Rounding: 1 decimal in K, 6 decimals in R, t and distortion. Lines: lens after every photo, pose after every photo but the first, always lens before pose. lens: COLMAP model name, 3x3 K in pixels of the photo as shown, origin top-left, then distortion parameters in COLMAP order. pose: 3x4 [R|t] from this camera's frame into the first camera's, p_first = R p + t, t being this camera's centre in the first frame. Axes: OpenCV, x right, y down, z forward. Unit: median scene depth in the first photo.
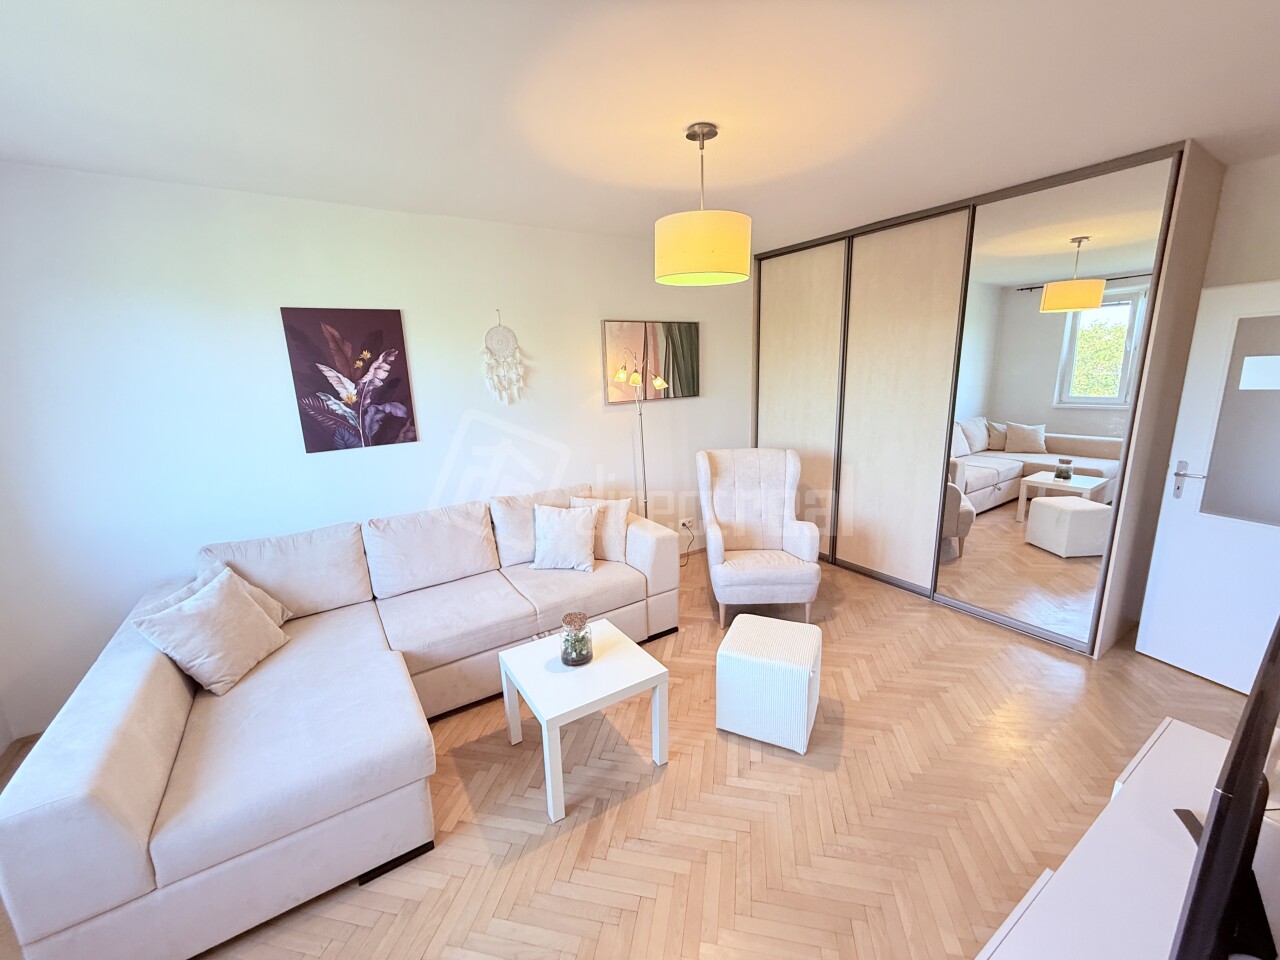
lens RADIAL K [[507.8, 0, 637.9], [0, 507.8, 478.6], [0, 0, 1]] dist [-0.004322, -0.001048]
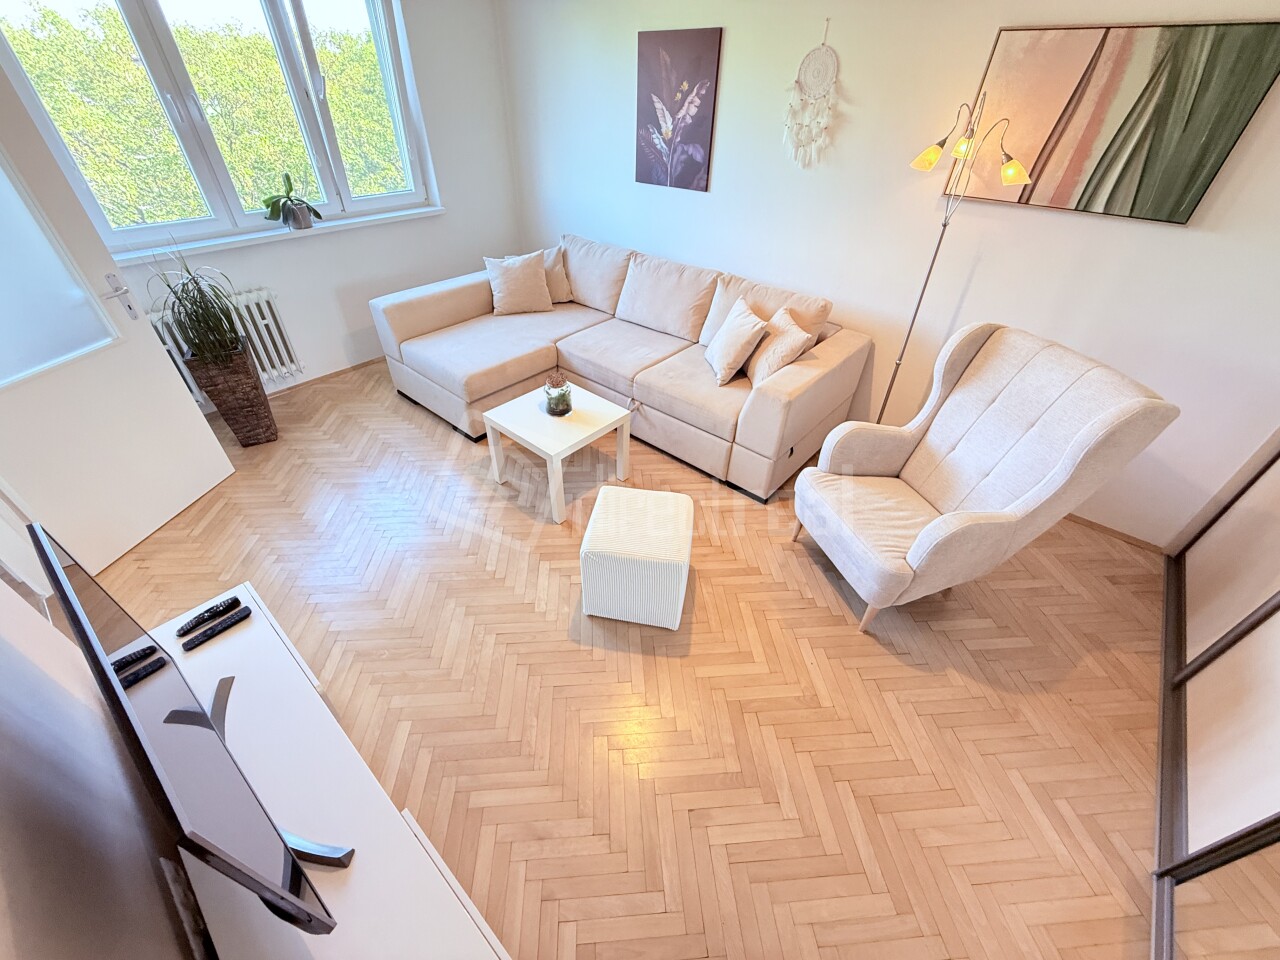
lens RADIAL K [[507.8, 0, 639.5], [0, 507.8, 484.1], [0, 0, 1]] dist [-0.004322, -0.001048]
pose [[0.276317, 0.625290, -0.729837, 0.677080], [-0.238168, 0.780267, 0.578325, -0.182779], [0.931088, 0.014023, 0.364525, 0.542612]]
